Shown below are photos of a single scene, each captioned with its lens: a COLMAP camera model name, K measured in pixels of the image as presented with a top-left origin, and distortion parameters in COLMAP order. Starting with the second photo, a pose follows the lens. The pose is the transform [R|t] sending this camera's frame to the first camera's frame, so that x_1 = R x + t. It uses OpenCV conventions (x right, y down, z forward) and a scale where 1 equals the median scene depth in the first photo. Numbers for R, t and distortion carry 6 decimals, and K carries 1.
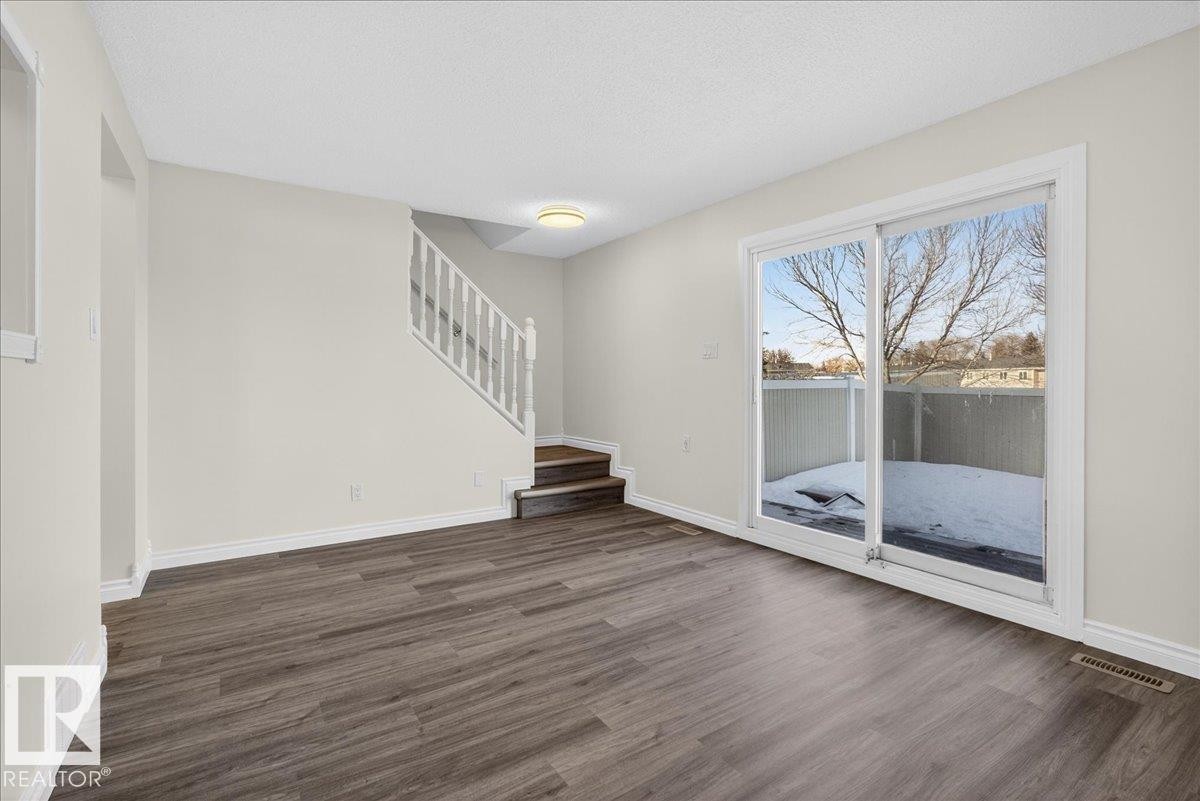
lens RADIAL K [[551.0, 0, 588.3], [0, 551.0, 383.8], [0, 0, 1]] dist [-0.012168, 0.000956]
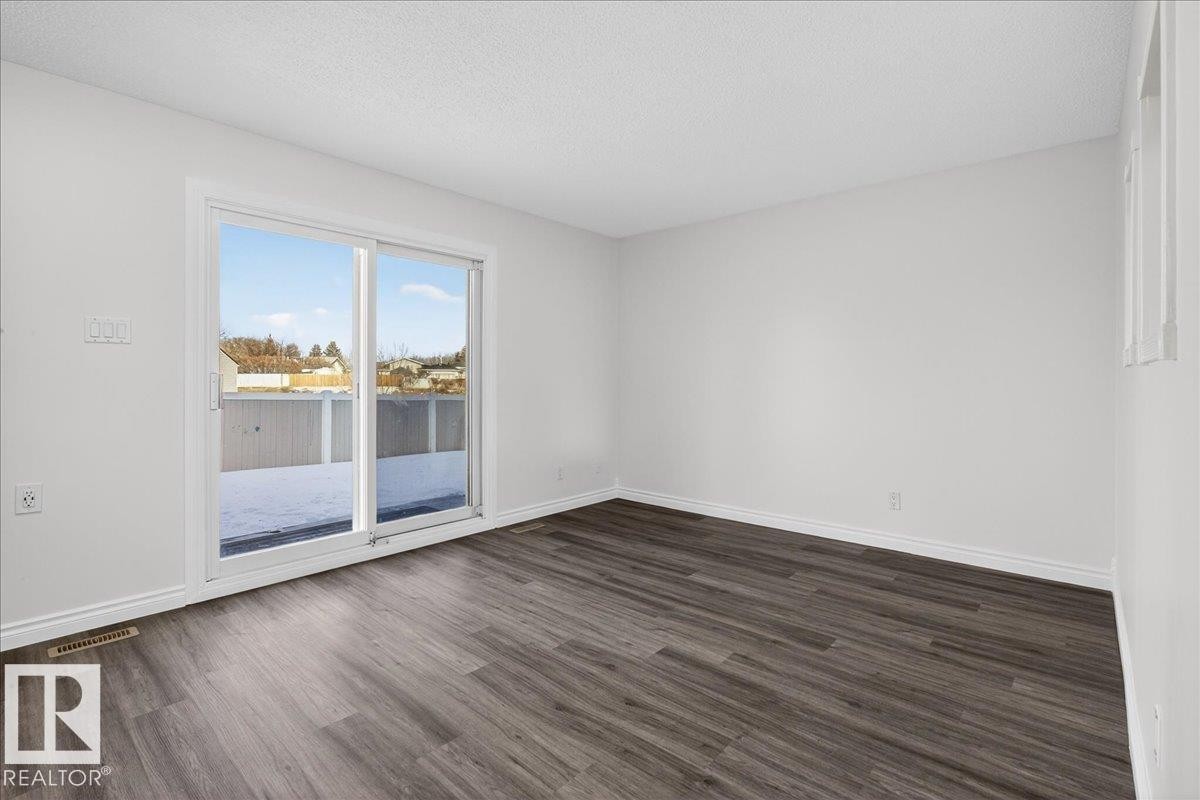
lens RADIAL K [[546.9, 0, 601.4], [0, 546.9, 381.3], [0, 0, 1]] dist [-0.008886, 0.000560]
pose [[-0.270749, -0.003491, 0.962644, -0.763307], [0.000369, 0.999993, 0.003731, -0.008671], [-0.962650, 0.001365, -0.270746, 0.973190]]
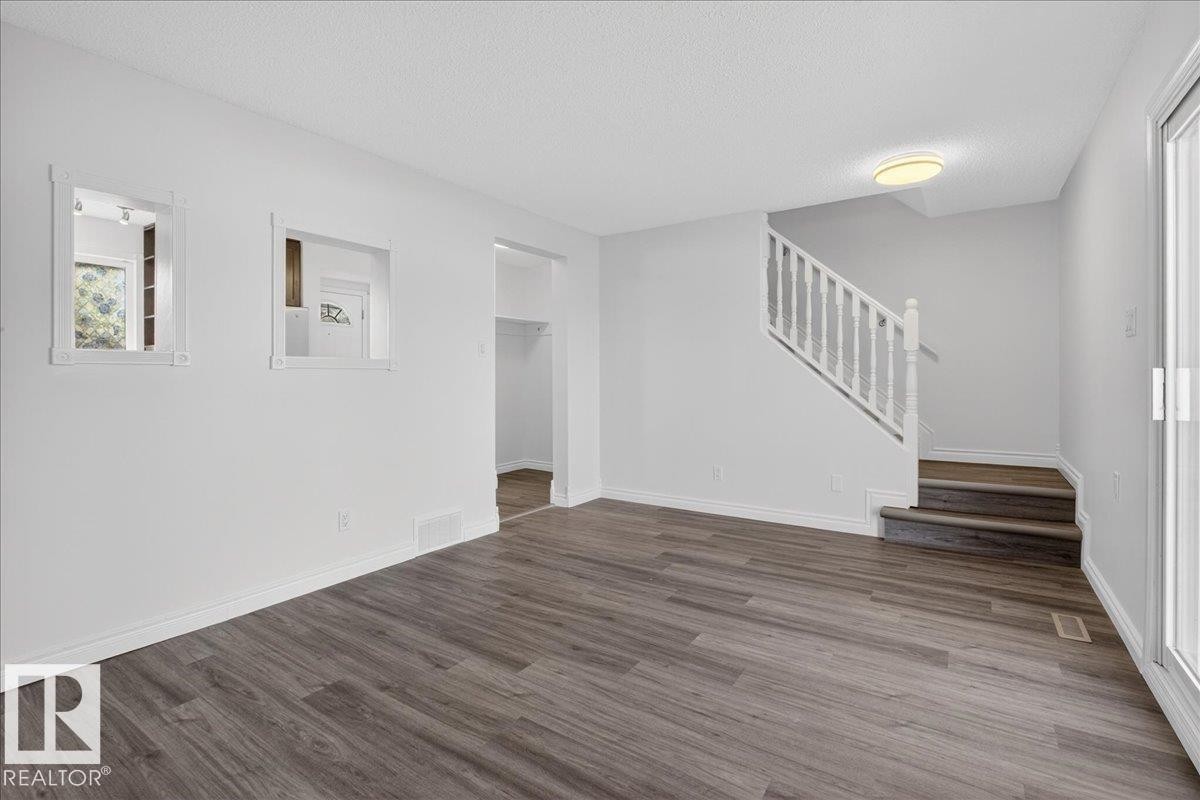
lens RADIAL K [[546.9, 0, 601.4], [0, 546.9, 381.3], [0, 0, 1]] dist [-0.008886, 0.000560]
pose [[0.393365, 0.007979, -0.919348, 0.773226], [0.000333, 0.999961, 0.008821, -0.009121], [0.919383, -0.003776, 0.393347, 0.454610]]
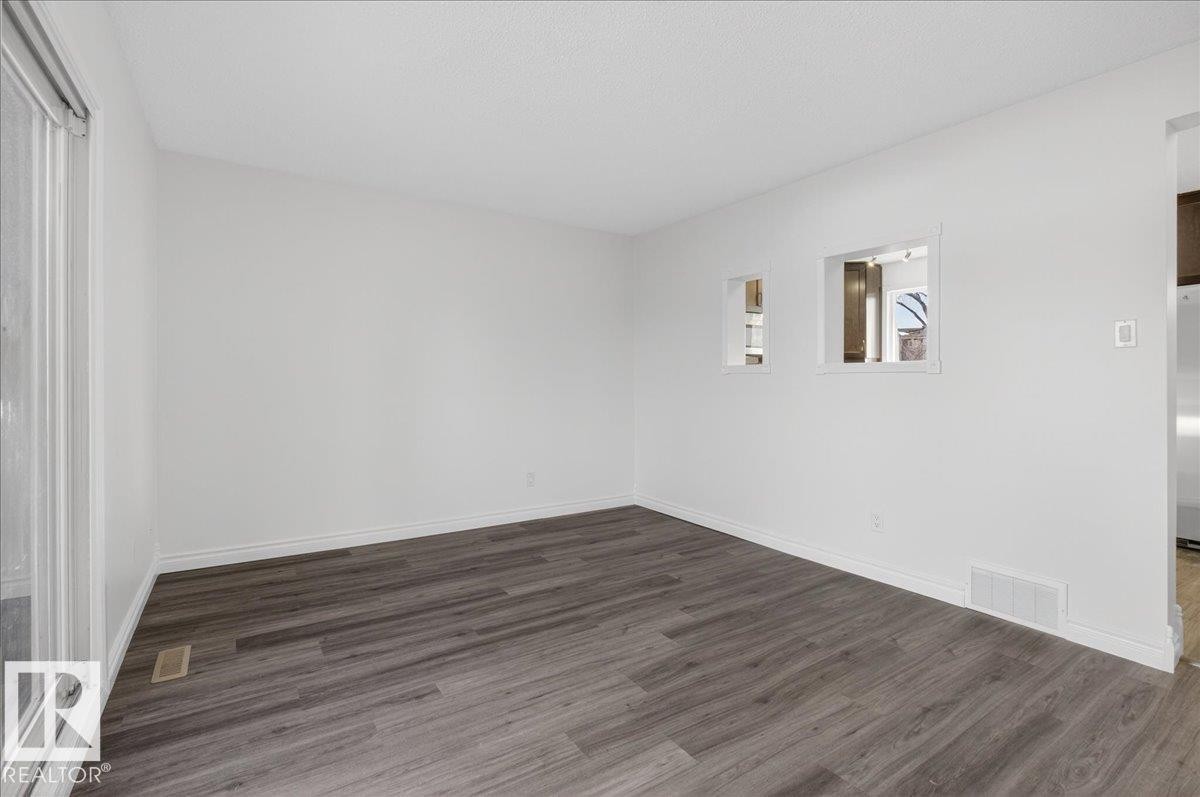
lens RADIAL K [[551.0, 0, 588.3], [0, 551.0, 381.8], [0, 0, 1]] dist [-0.012168, 0.000956]
pose [[-0.999997, -0.002477, -0.000528, 0.144776], [-0.002480, 0.999983, 0.005311, -0.009224], [0.000515, 0.005313, -0.999986, 1.546477]]
